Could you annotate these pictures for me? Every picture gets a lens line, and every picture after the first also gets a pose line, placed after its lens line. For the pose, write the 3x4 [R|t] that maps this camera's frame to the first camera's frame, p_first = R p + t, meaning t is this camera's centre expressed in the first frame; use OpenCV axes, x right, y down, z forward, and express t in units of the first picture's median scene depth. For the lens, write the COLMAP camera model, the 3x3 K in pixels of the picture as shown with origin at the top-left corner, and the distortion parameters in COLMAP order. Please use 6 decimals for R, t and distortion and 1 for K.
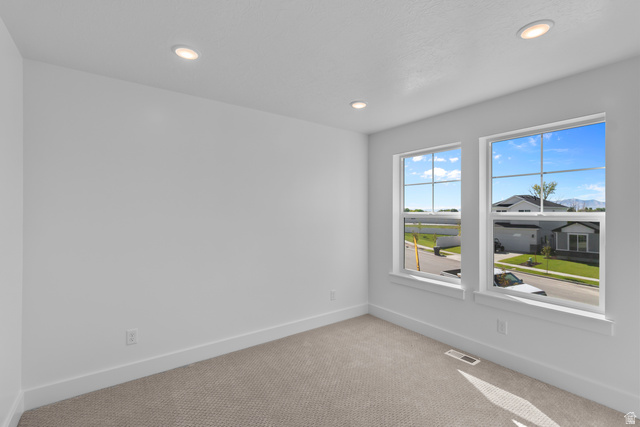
lens RADIAL K [[294.9, 0, 319.7], [0, 294.9, 207.0], [0, 0, 1]] dist [0.002073, 0.000125]
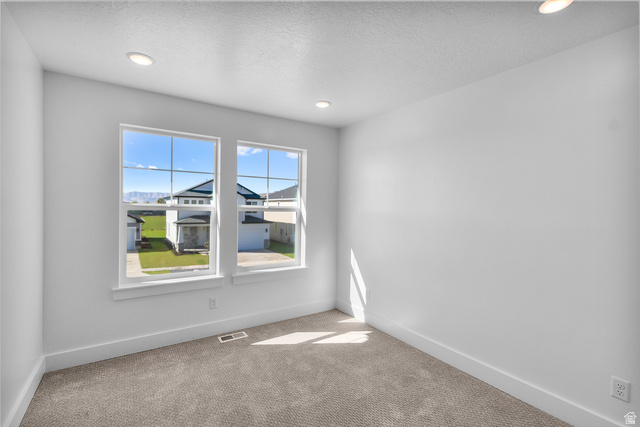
lens RADIAL K [[294.9, 0, 319.7], [0, 294.9, 207.0], [0, 0, 1]] dist [0.002073, 0.000125]
pose [[0.038870, -0.001122, 0.999244, -0.580425], [-0.035485, 0.999367, 0.002503, 0.013484], [-0.998614, -0.035556, 0.038806, 0.635956]]
